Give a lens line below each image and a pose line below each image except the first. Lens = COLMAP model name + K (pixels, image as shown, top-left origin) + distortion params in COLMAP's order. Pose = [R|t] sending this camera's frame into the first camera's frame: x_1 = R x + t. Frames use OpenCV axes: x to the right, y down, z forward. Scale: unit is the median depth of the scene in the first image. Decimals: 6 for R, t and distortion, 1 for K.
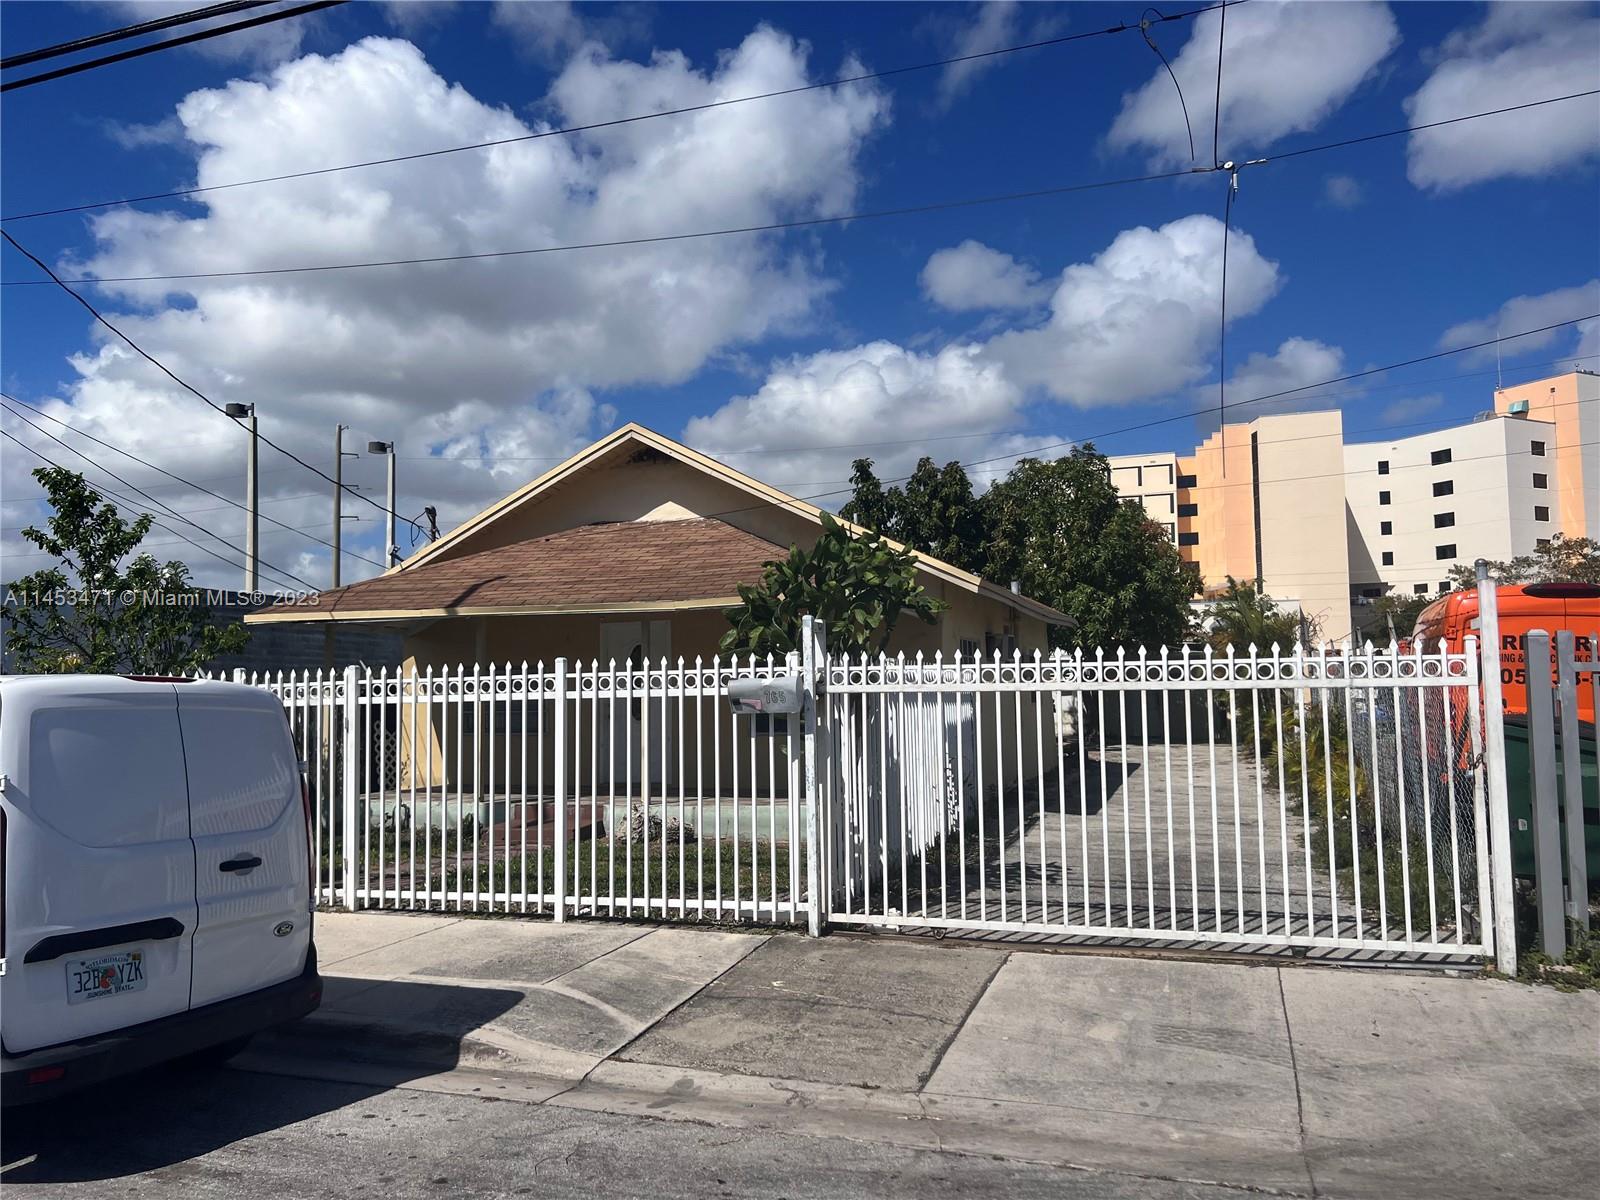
lens RADIAL K [[1248.0, 0, 800.0], [0, 1248.0, 600.0], [0, 0, 1]] dist [0.048108, -0.041497]
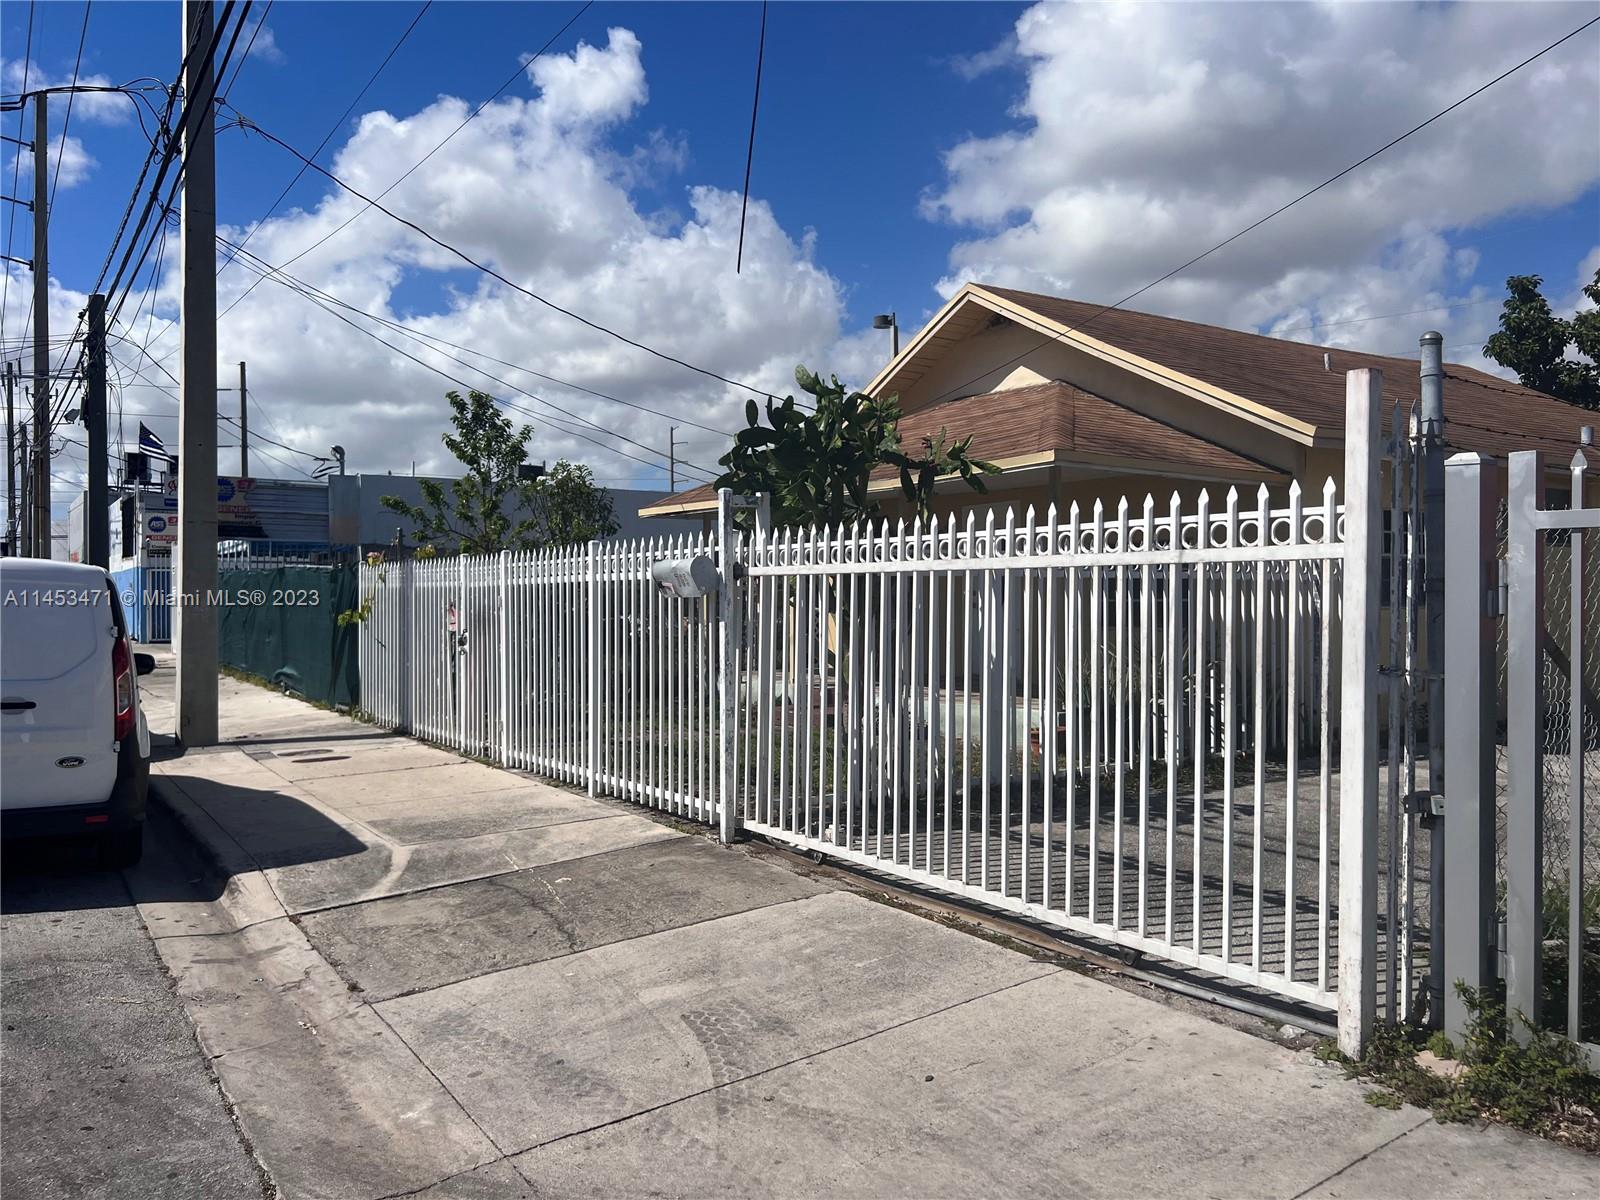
lens RADIAL K [[1248.0, 0, 800.0], [0, 1248.0, 600.0], [0, 0, 1]] dist [0.048108, -0.041497]
pose [[0.781543, 0.017427, -0.623608, 0.718226], [0.038226, 0.996394, 0.075751, 0.031149], [0.622679, -0.083041, 0.778059, 0.398896]]
